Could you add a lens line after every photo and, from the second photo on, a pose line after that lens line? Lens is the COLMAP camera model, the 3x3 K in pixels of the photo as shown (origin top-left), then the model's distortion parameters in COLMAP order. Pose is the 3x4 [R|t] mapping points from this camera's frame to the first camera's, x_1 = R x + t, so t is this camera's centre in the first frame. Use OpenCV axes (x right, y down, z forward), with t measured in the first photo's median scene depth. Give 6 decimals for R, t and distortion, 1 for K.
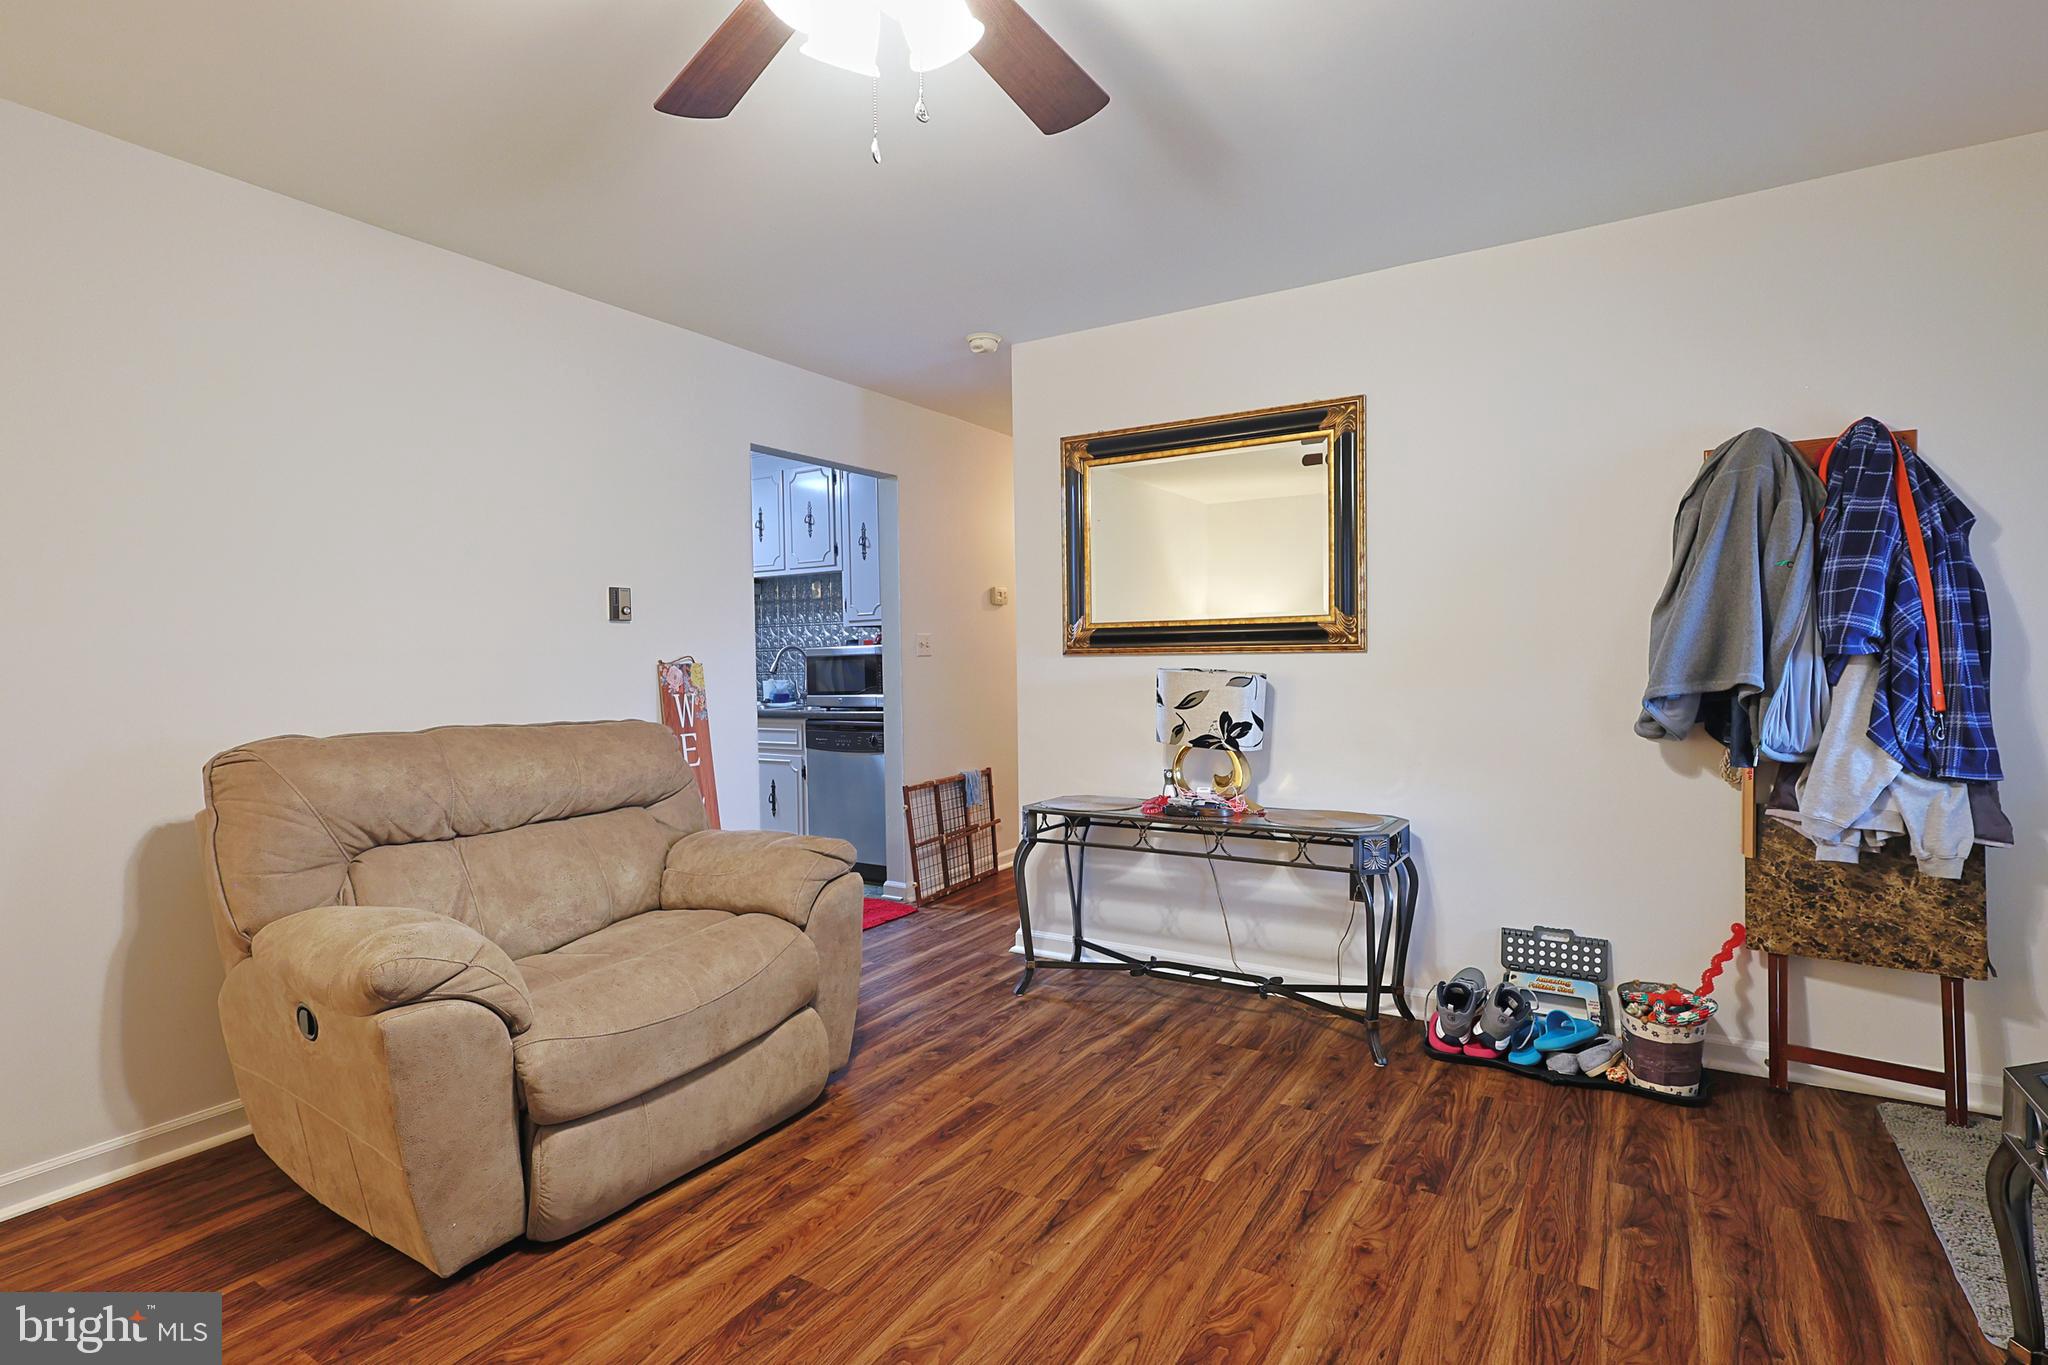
lens RADIAL K [[1000.4, 0, 1030.0], [0, 1000.4, 681.7], [0, 0, 1]] dist [-0.000005, 0.000983]
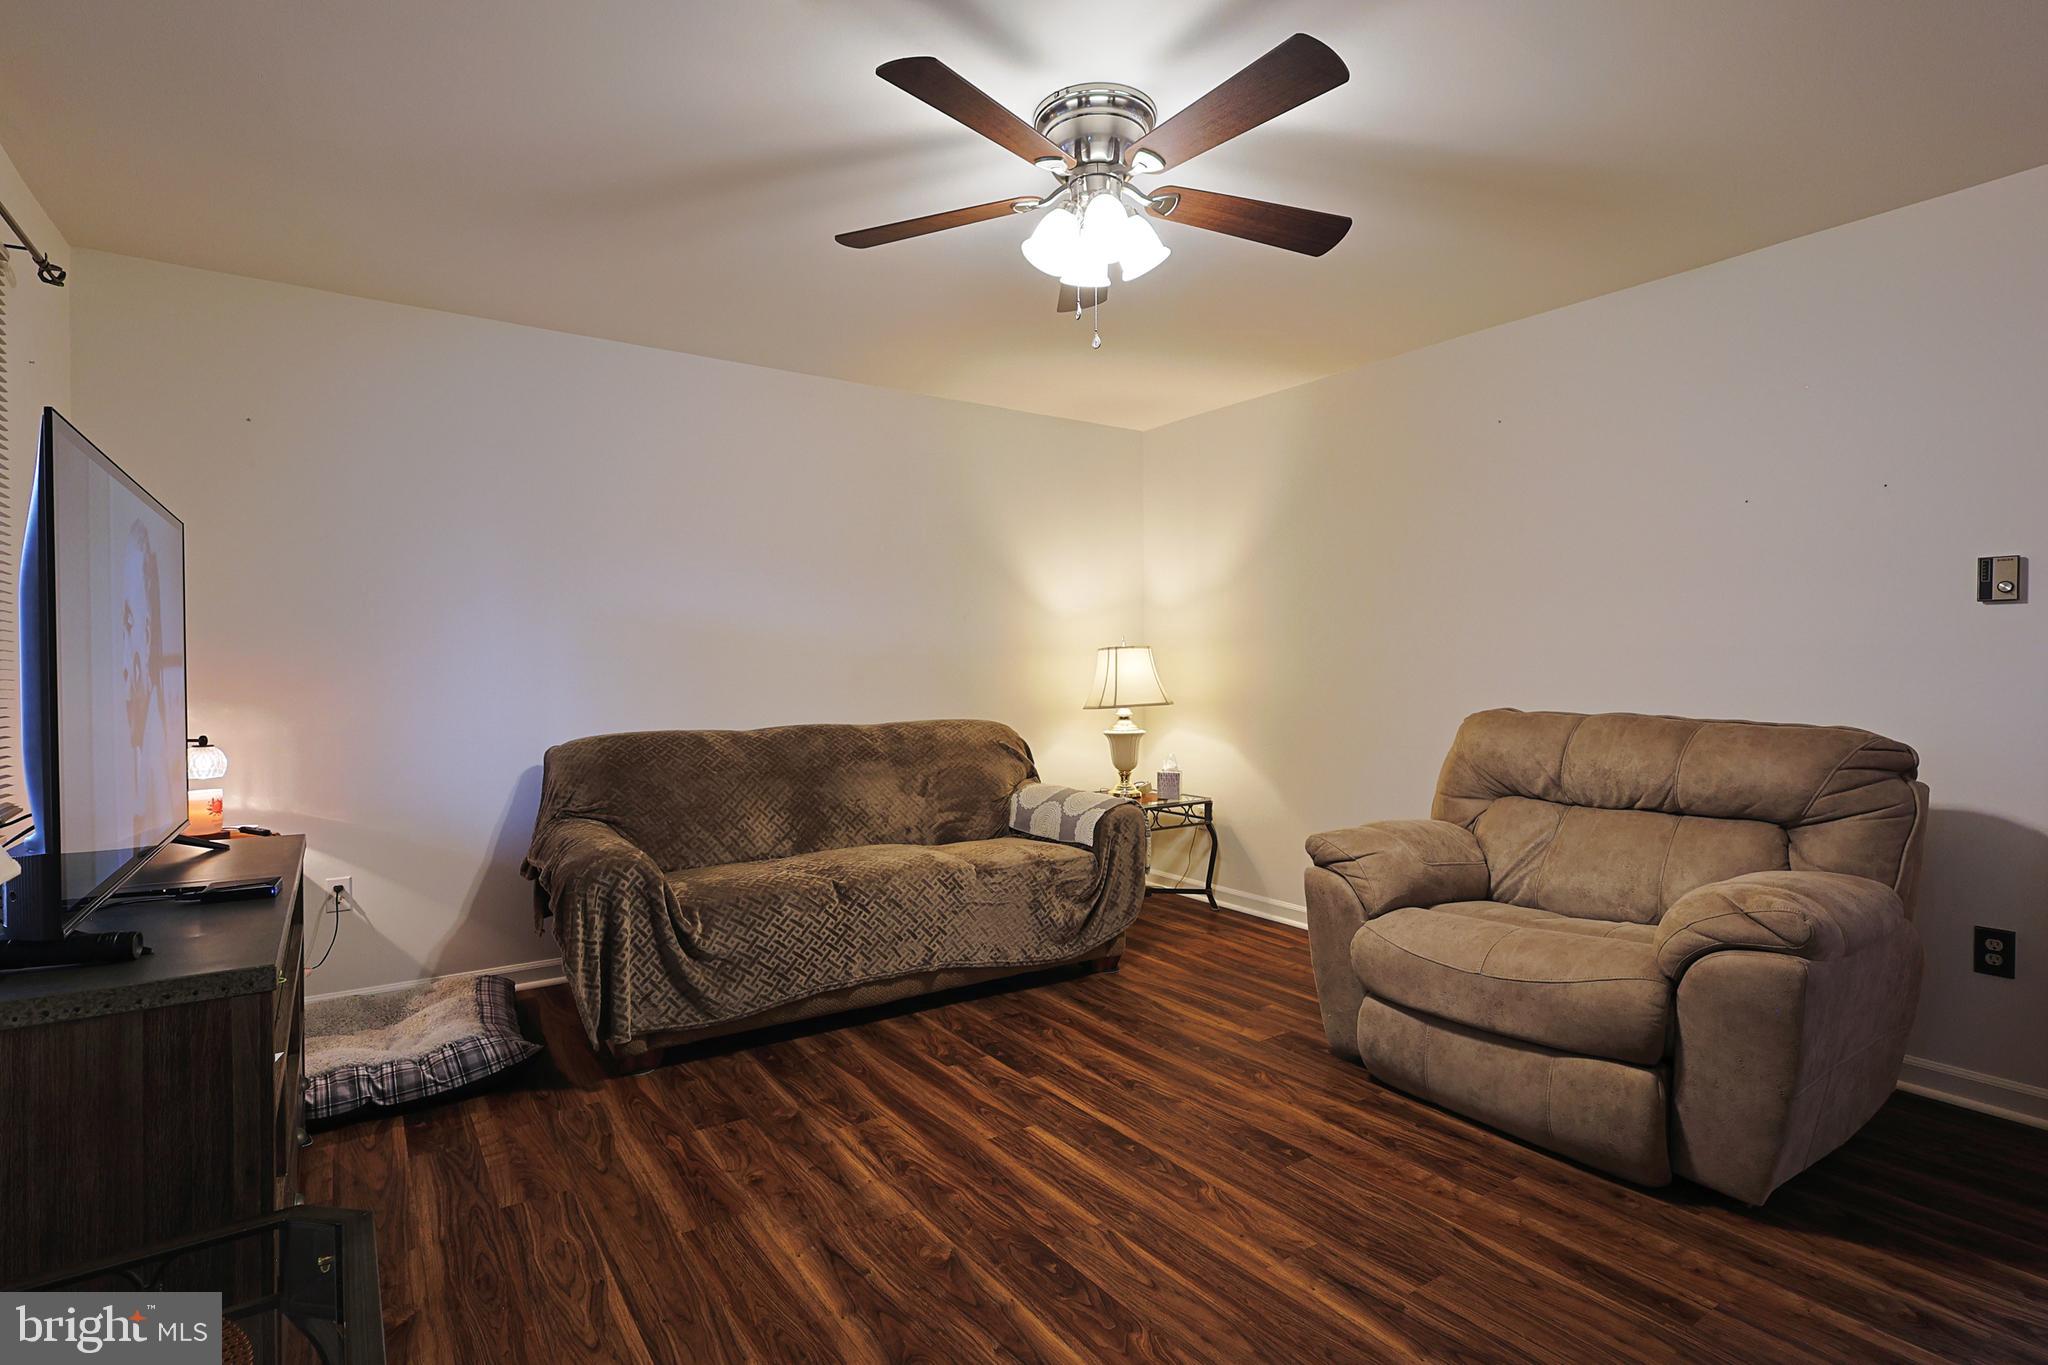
lens RADIAL K [[1000.4, 0, 1030.0], [0, 1000.4, 681.7], [0, 0, 1]] dist [-0.000005, 0.000983]
pose [[-0.405343, 0.028272, -0.913727, 0.682696], [-0.012790, 0.999248, 0.036592, -0.022959], [0.914075, 0.026519, -0.404677, 0.782060]]
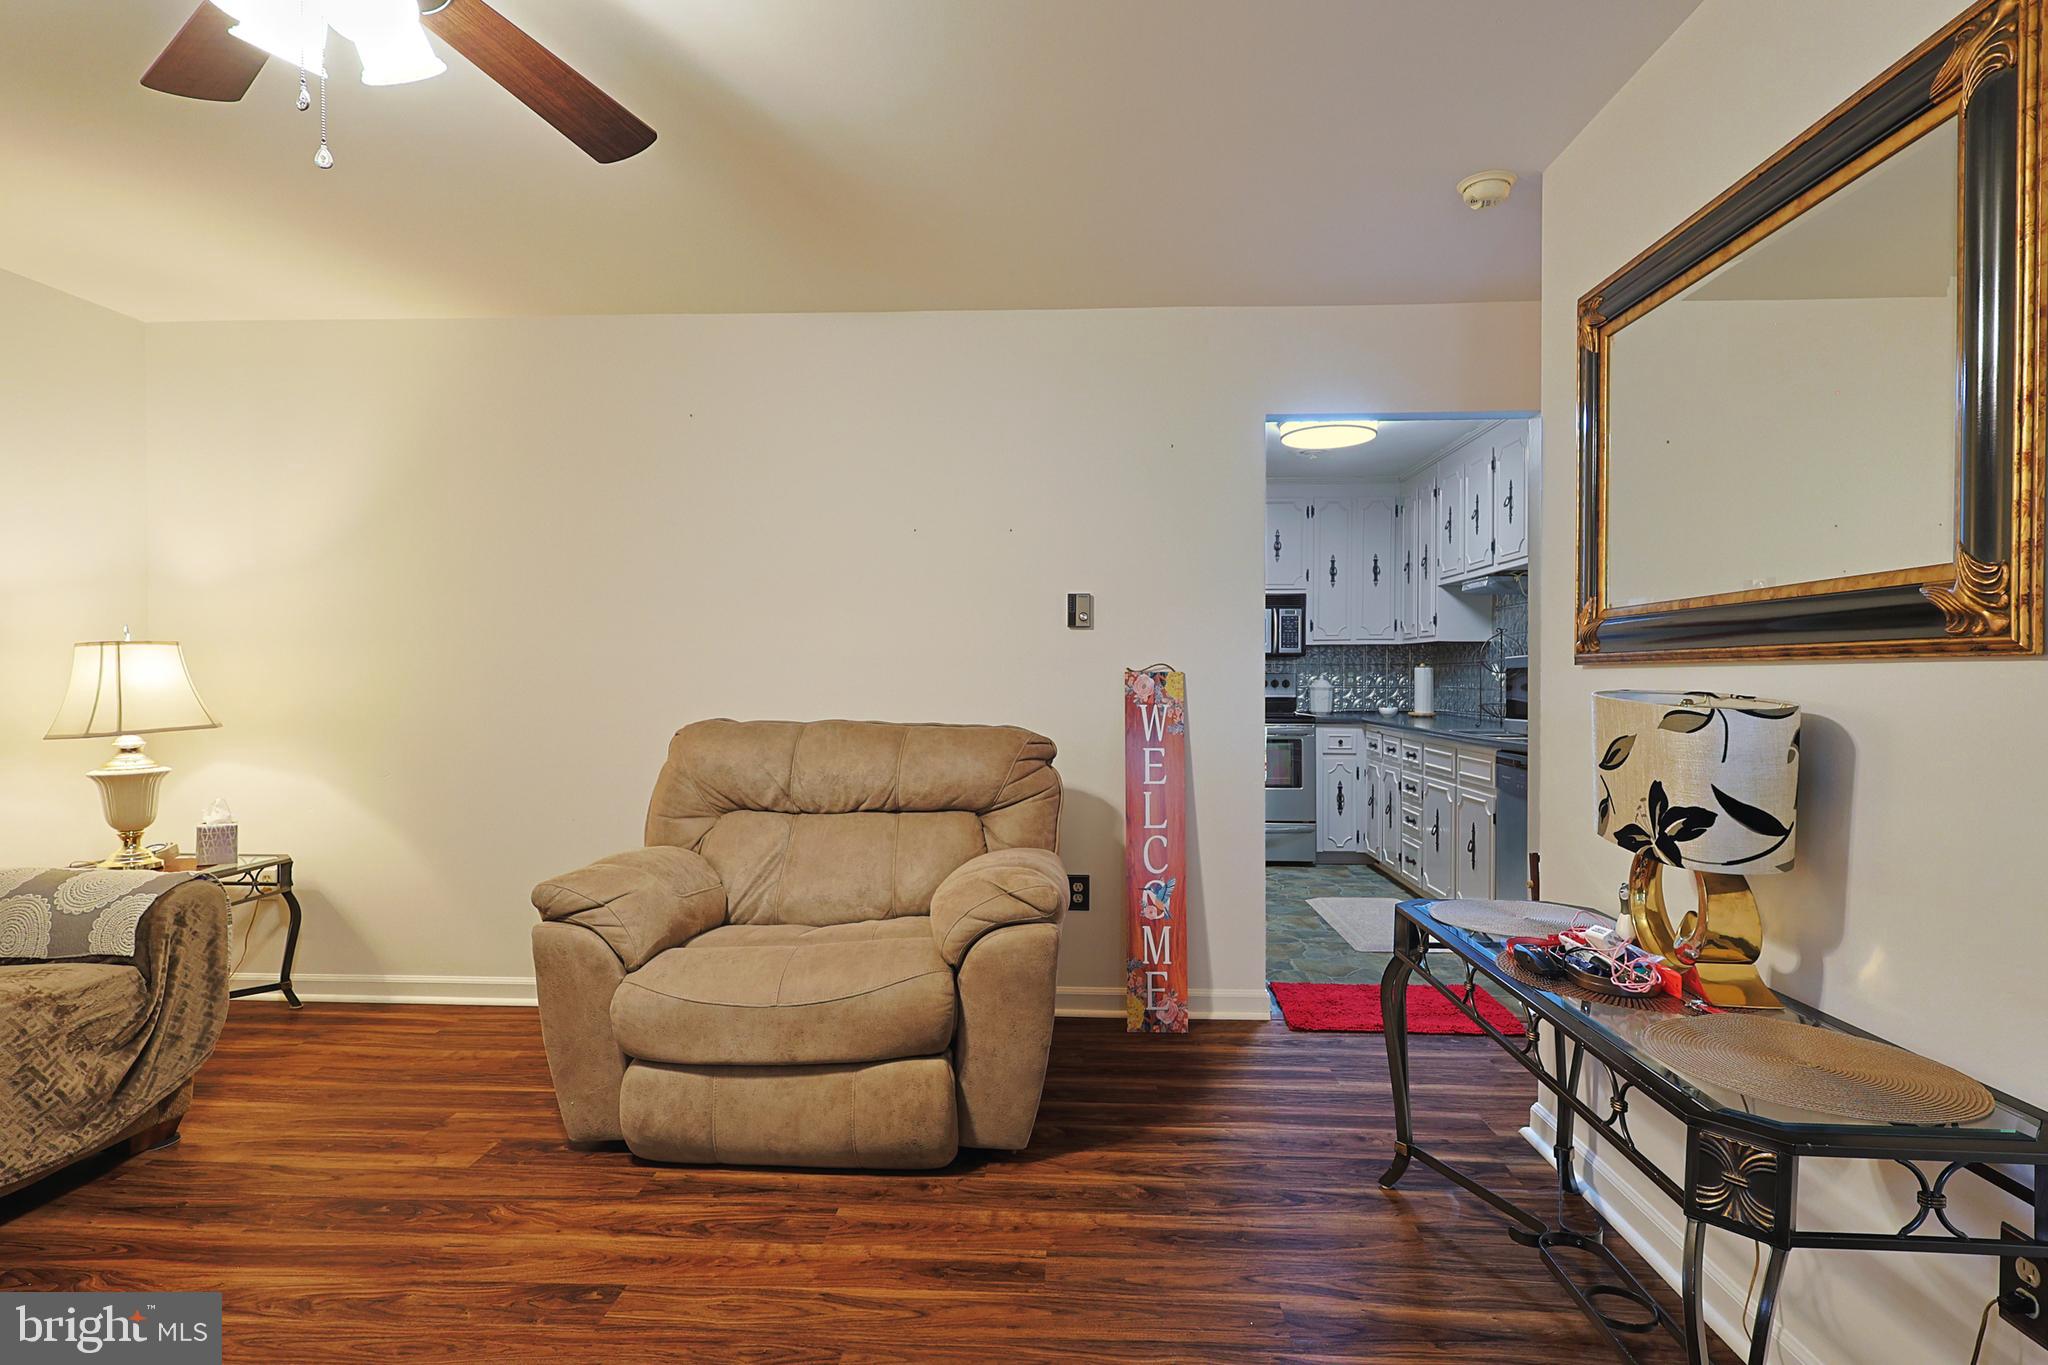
lens RADIAL K [[1035.5, 0, 1024.0], [0, 1035.5, 682.5], [0, 0, 1]] dist [0.000900, 0.001356]
pose [[0.477577, 0.019890, -0.878365, 0.560970], [-0.029268, 0.999549, 0.006721, -0.014235], [0.878102, 0.022498, 0.477944, 0.564771]]
